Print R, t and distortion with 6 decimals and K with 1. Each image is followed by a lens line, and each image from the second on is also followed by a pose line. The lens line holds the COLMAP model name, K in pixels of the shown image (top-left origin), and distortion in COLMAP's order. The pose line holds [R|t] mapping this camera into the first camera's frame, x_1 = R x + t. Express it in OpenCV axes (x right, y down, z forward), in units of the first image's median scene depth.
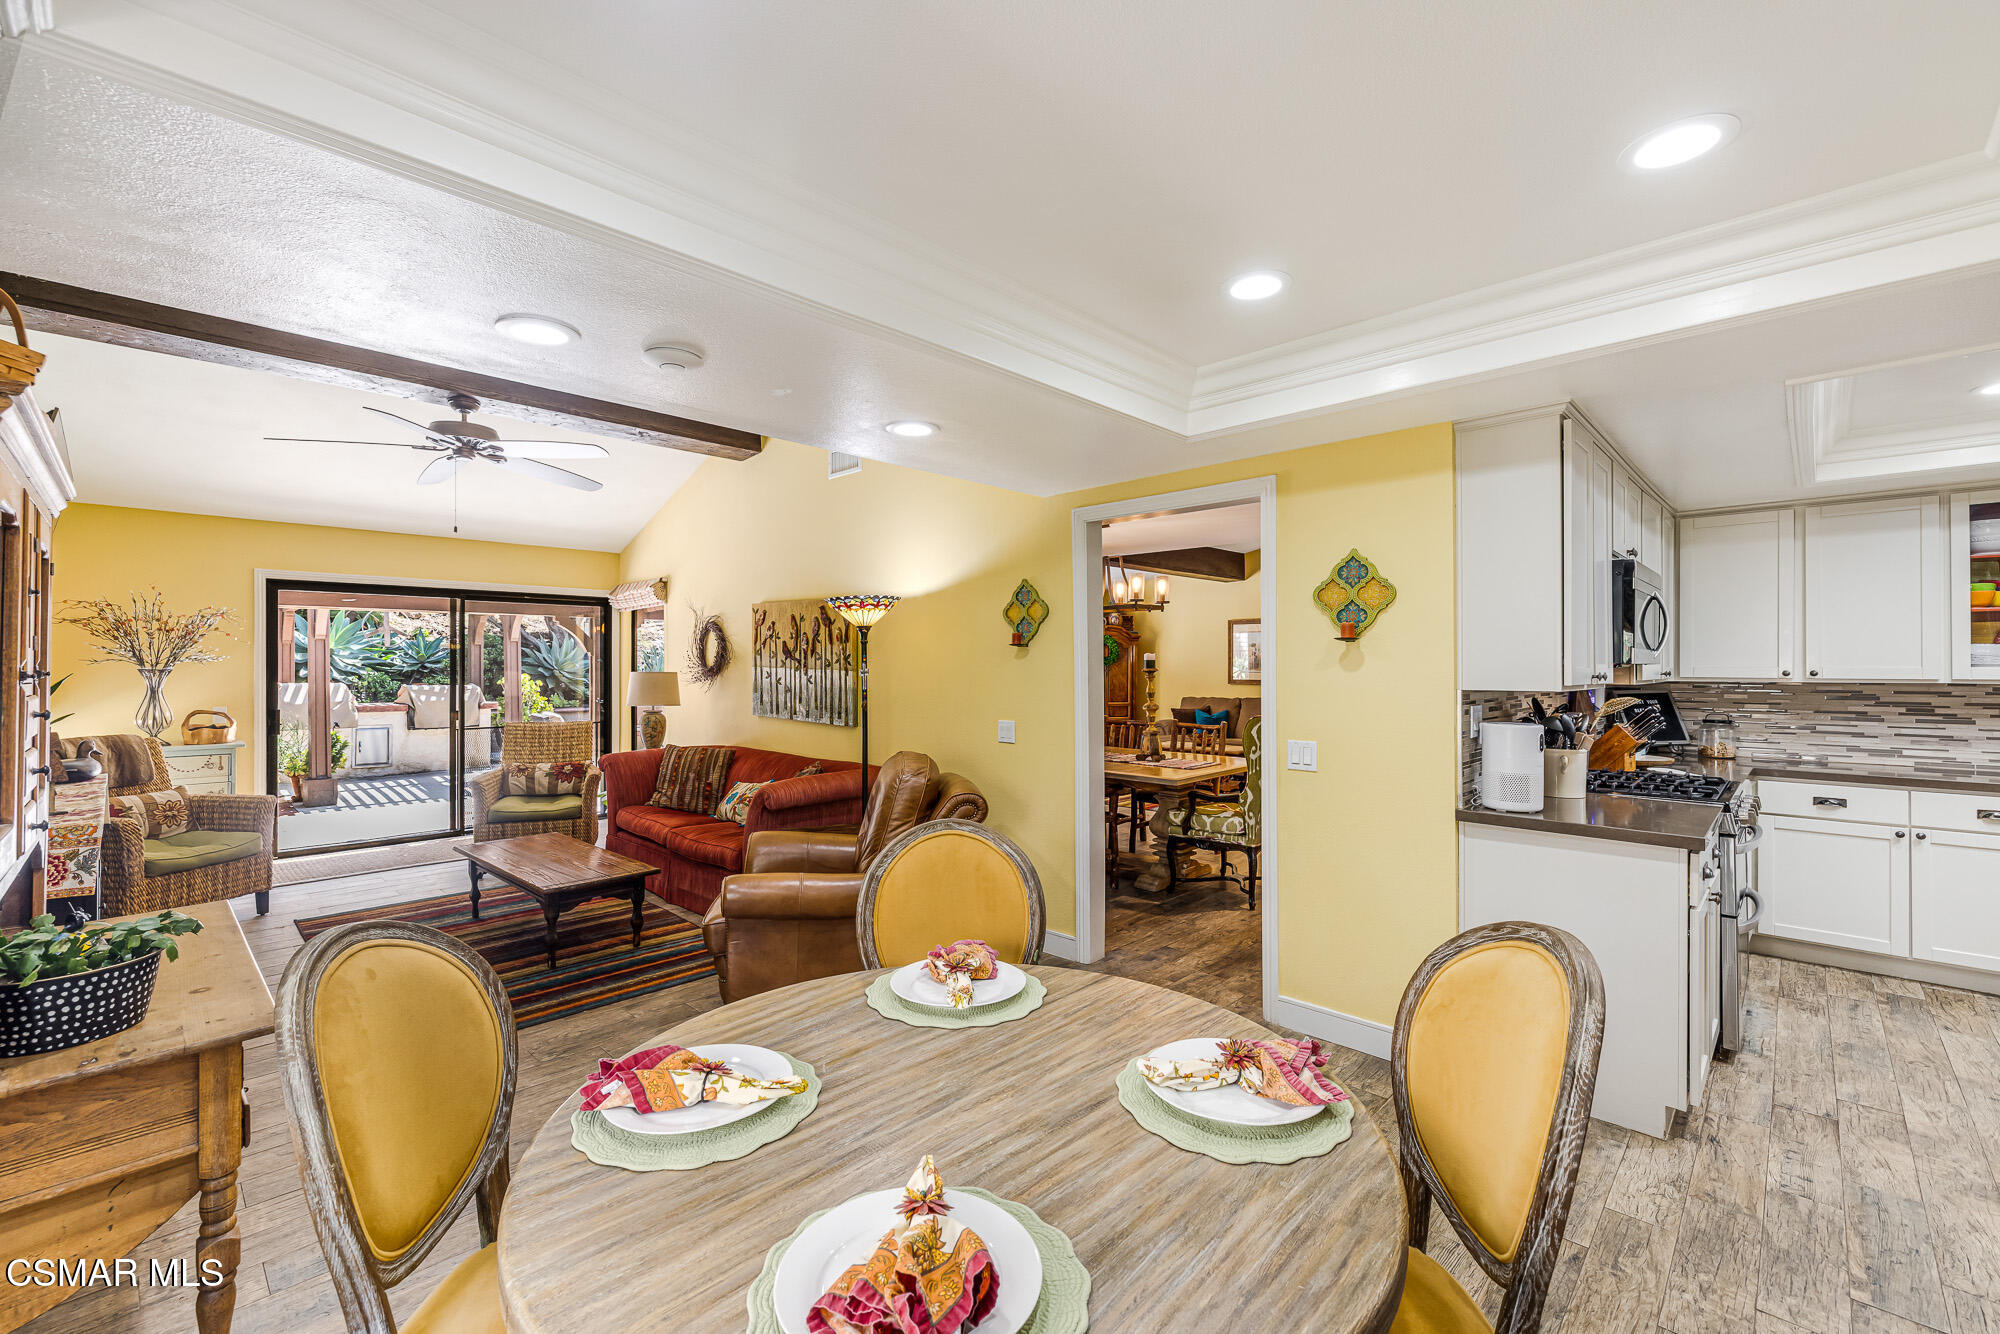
lens RADIAL K [[840.3, 0, 997.8], [0, 840.3, 665.1], [0, 0, 1]] dist [0.001913, 0.000007]
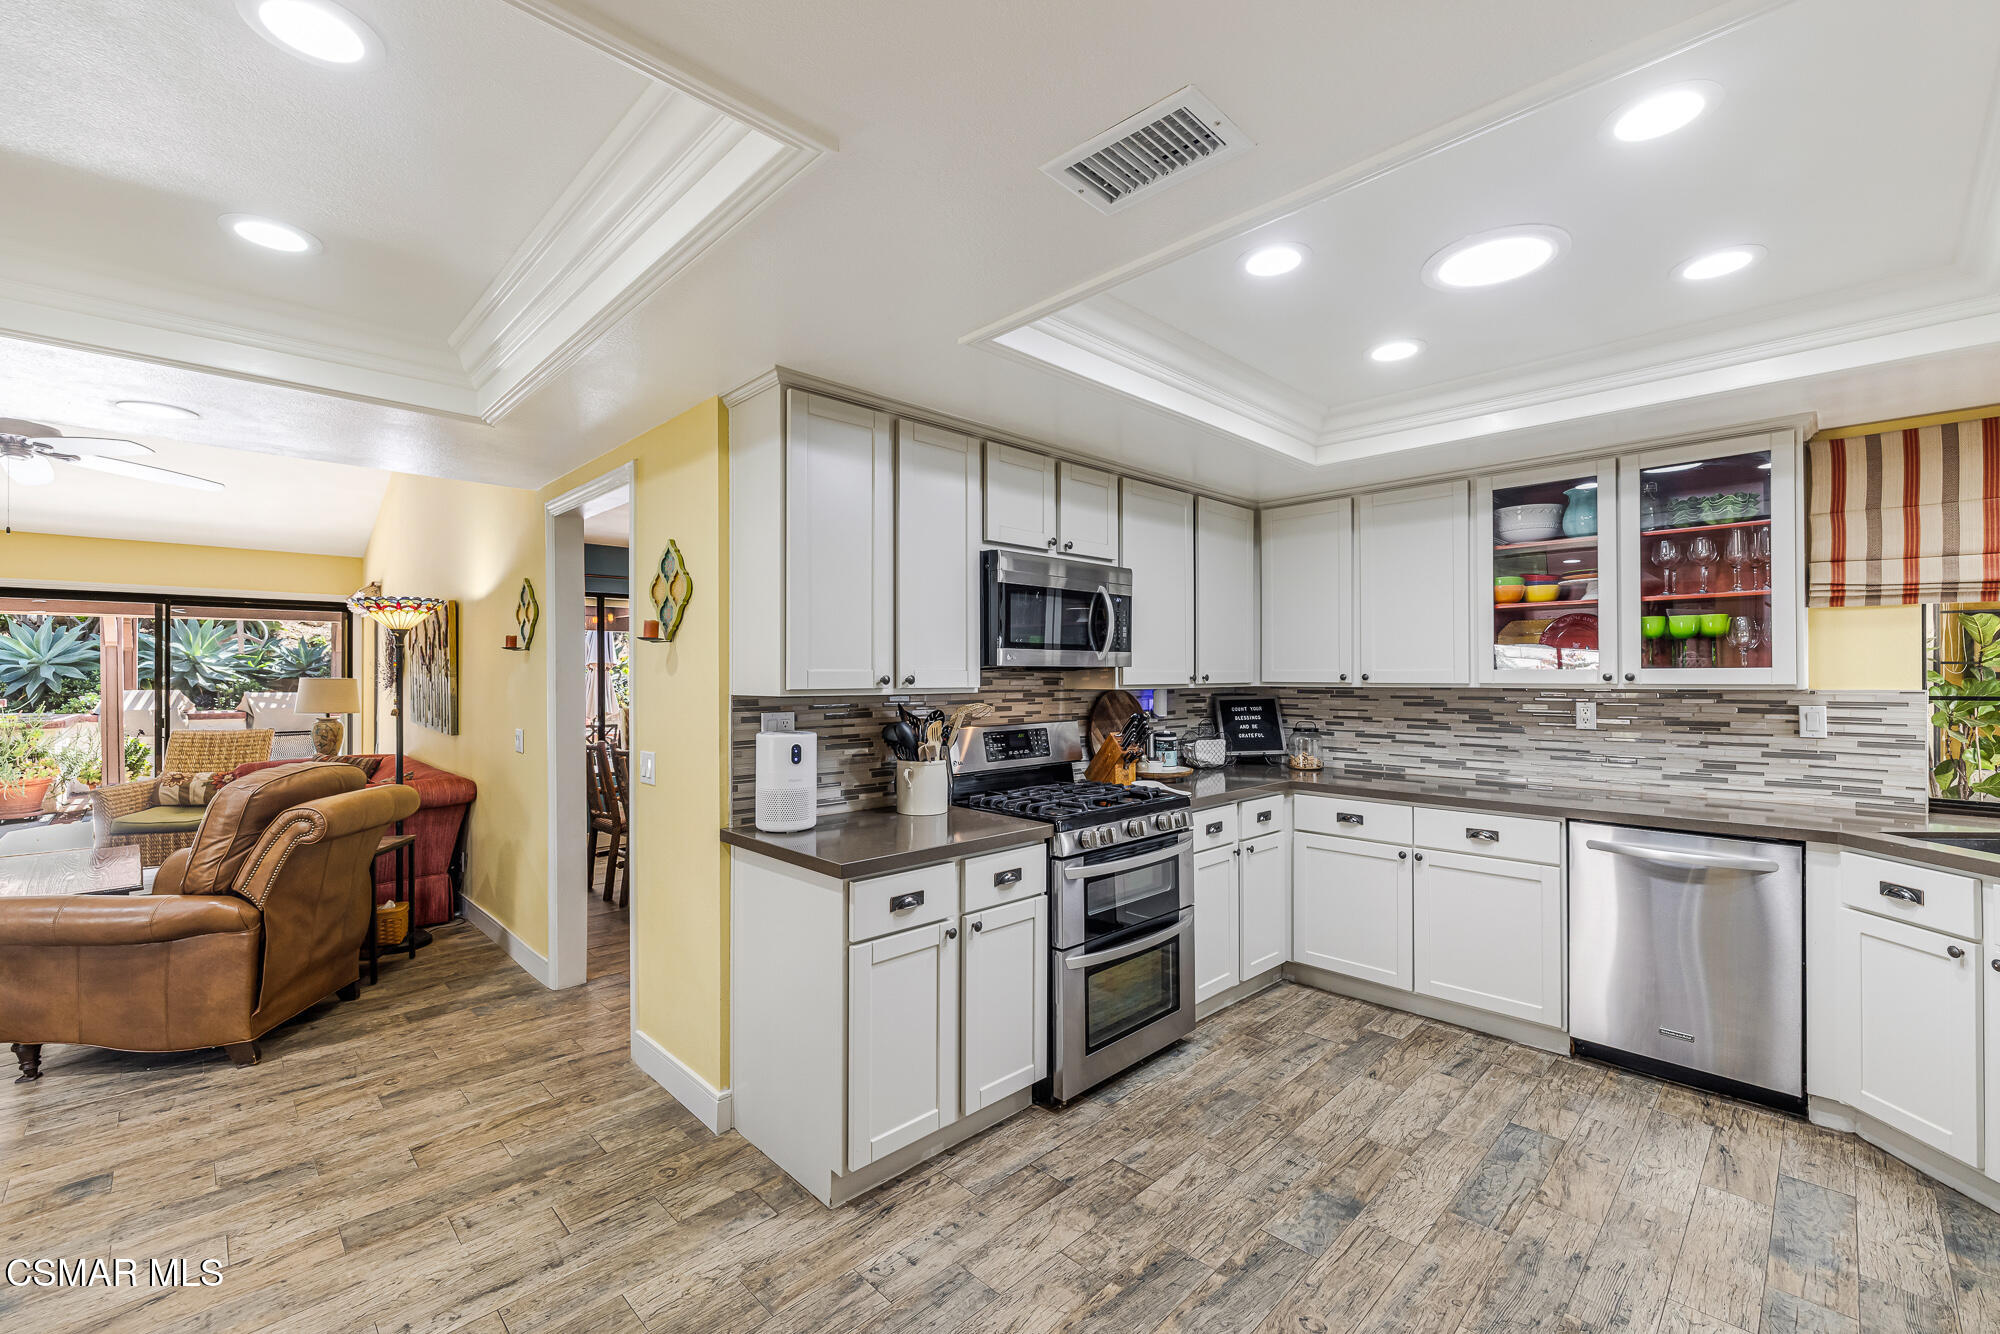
lens RADIAL K [[839.8, 0, 998.0], [0, 839.8, 669.1], [0, 0, 1]] dist [-0.000174, -0.000046]
pose [[0.999697, -0.001456, -0.024564, 0.455688], [0.001353, 0.999990, -0.004220, 0.003259], [0.024570, 0.004186, 0.999689, 0.059882]]
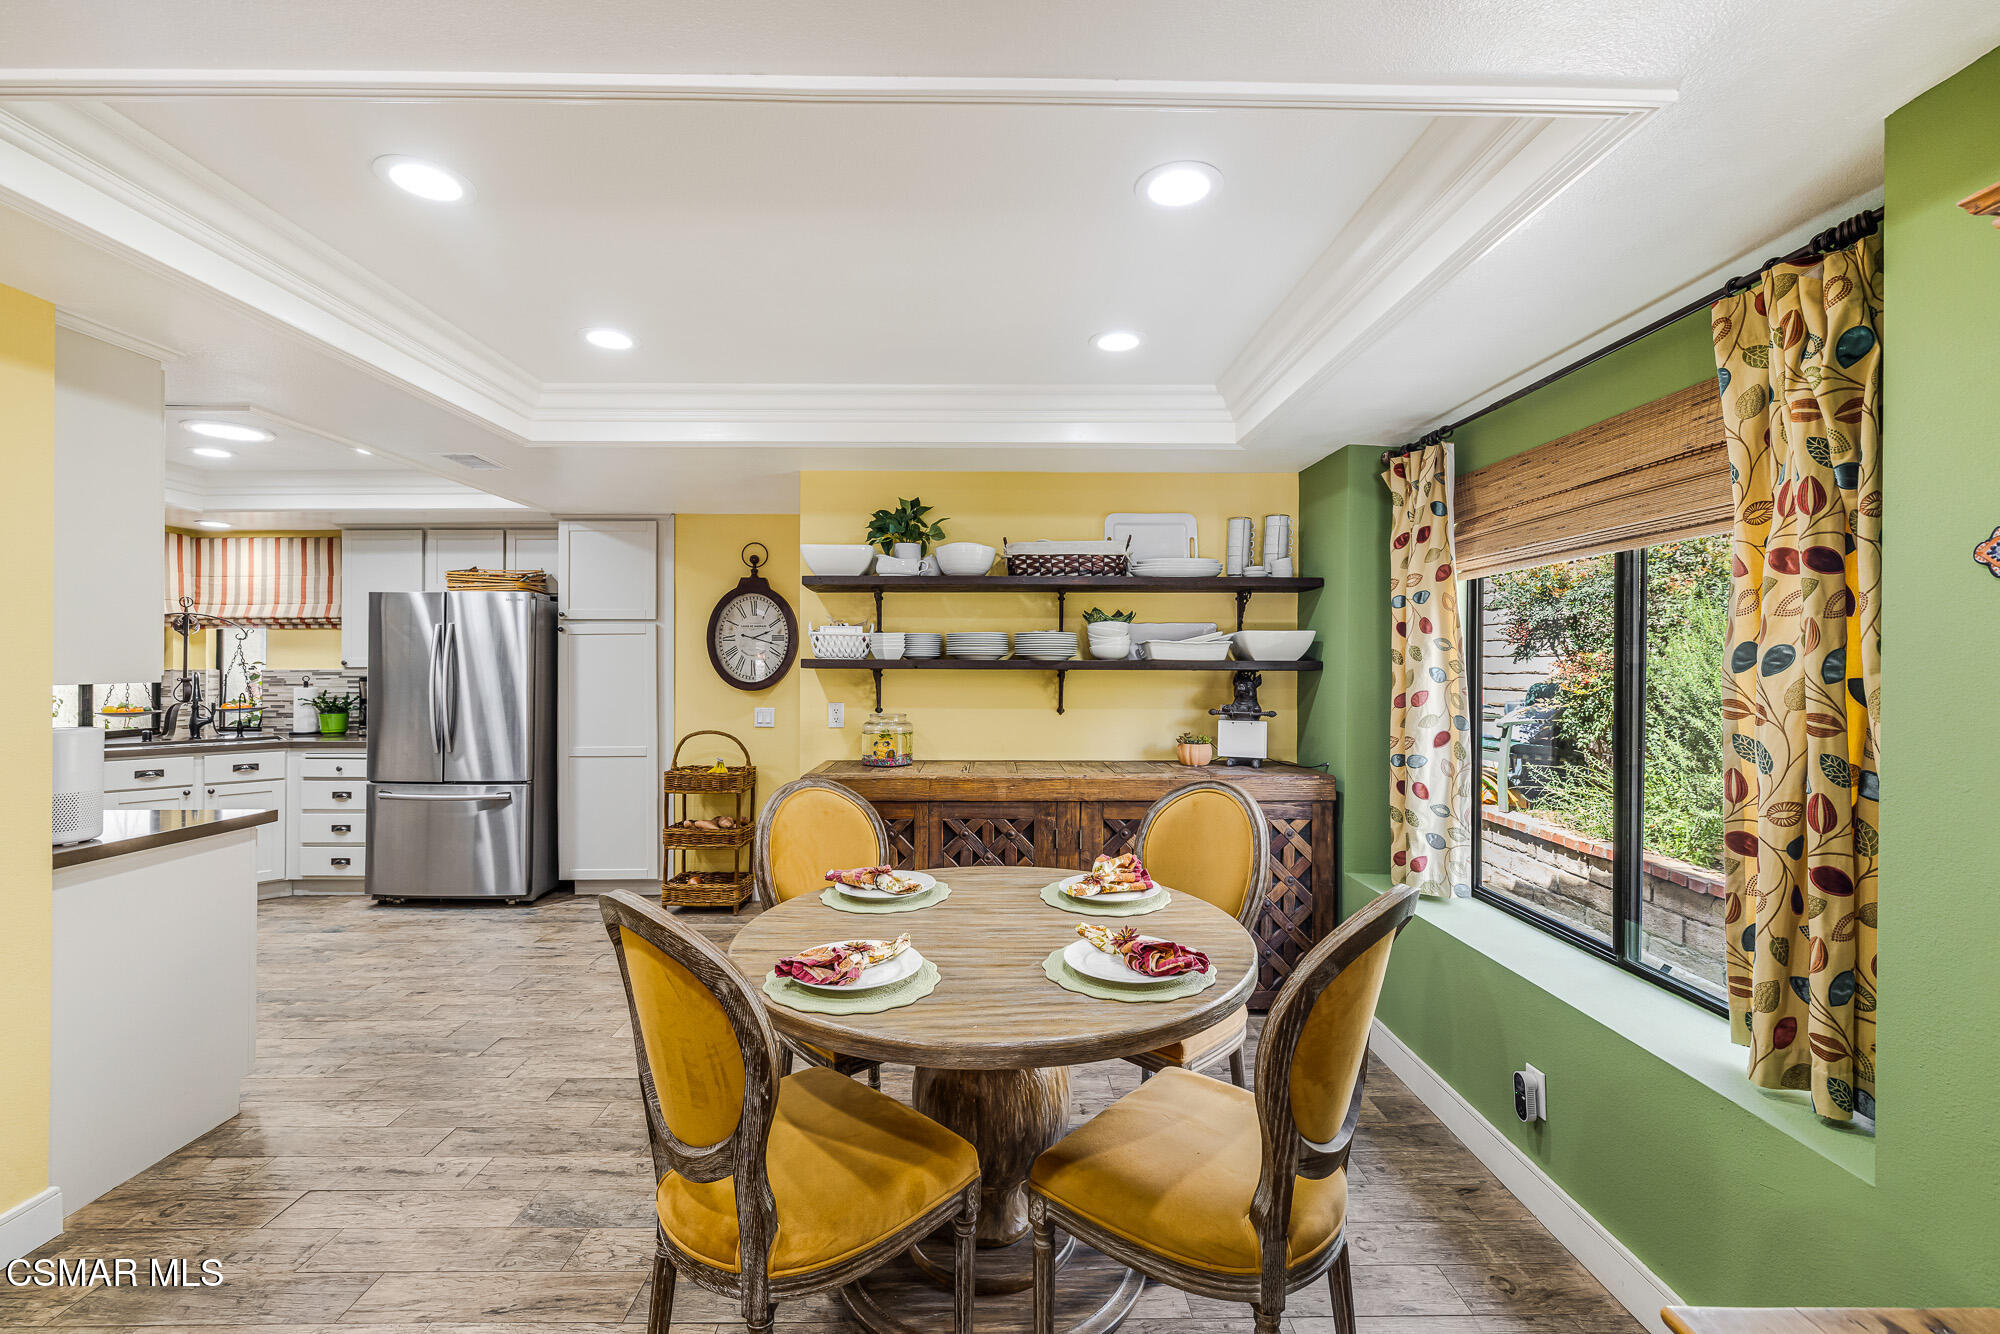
lens RADIAL K [[839.8, 0, 998.0], [0, 839.8, 669.1], [0, 0, 1]] dist [-0.000174, -0.000046]
pose [[-0.707816, -0.003773, 0.706386, -0.271901], [-0.003203, 0.999993, 0.002132, 0.007278], [-0.706389, -0.000754, -0.707823, 0.494003]]
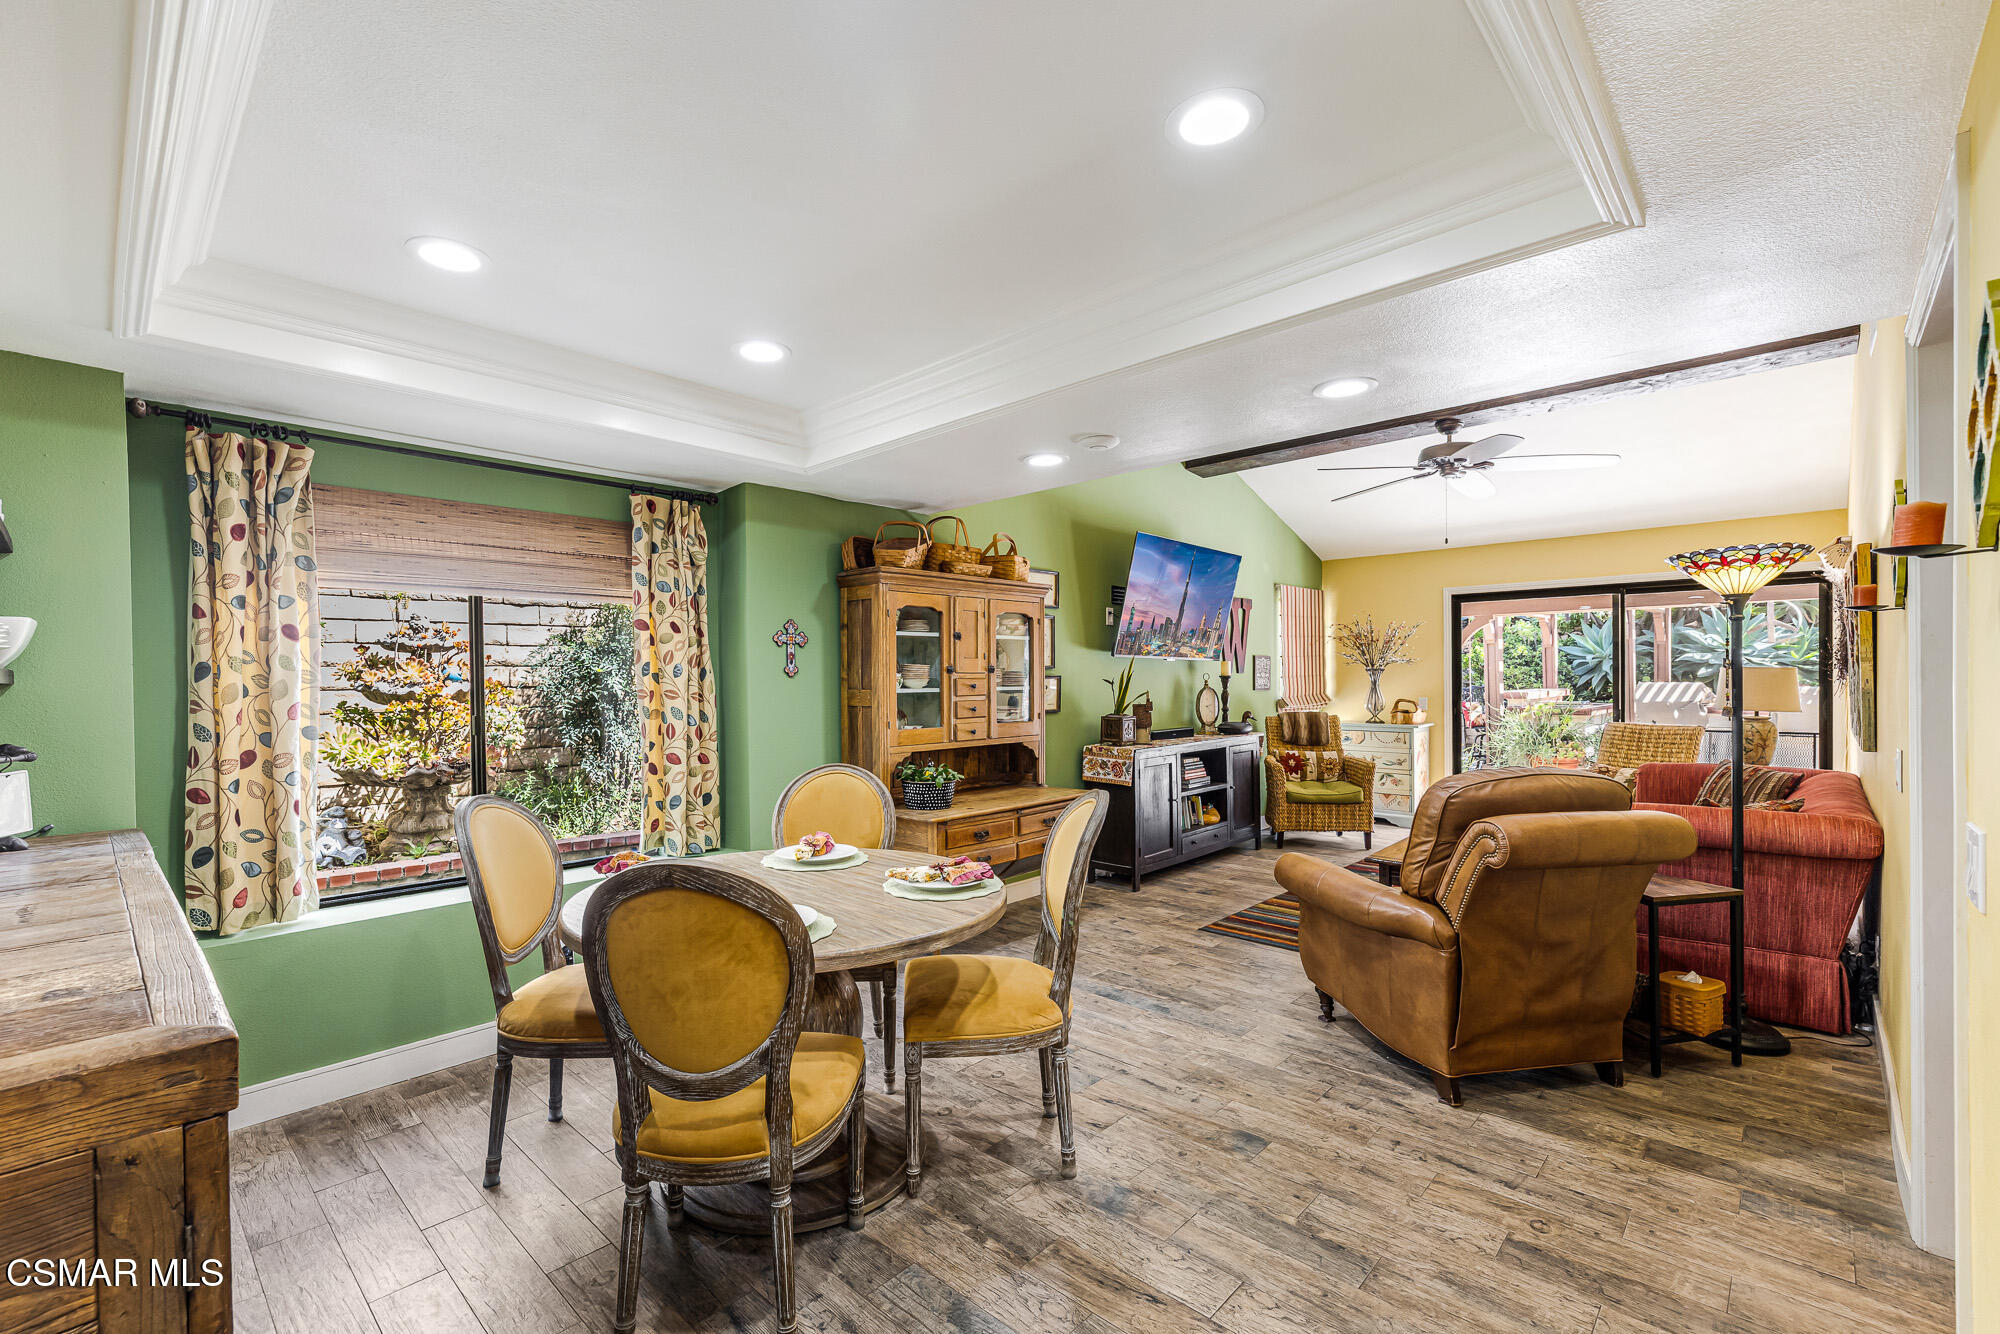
lens RADIAL K [[862.6, 0, 983.5], [0, 862.6, 688.5], [0, 0, 1]] dist [0.001202, 0.000297]
pose [[0.010751, 0.013349, -0.999853, 0.441979], [0.011239, 0.999846, 0.013470, 0.011141], [0.999879, -0.011382, 0.010599, 0.330153]]
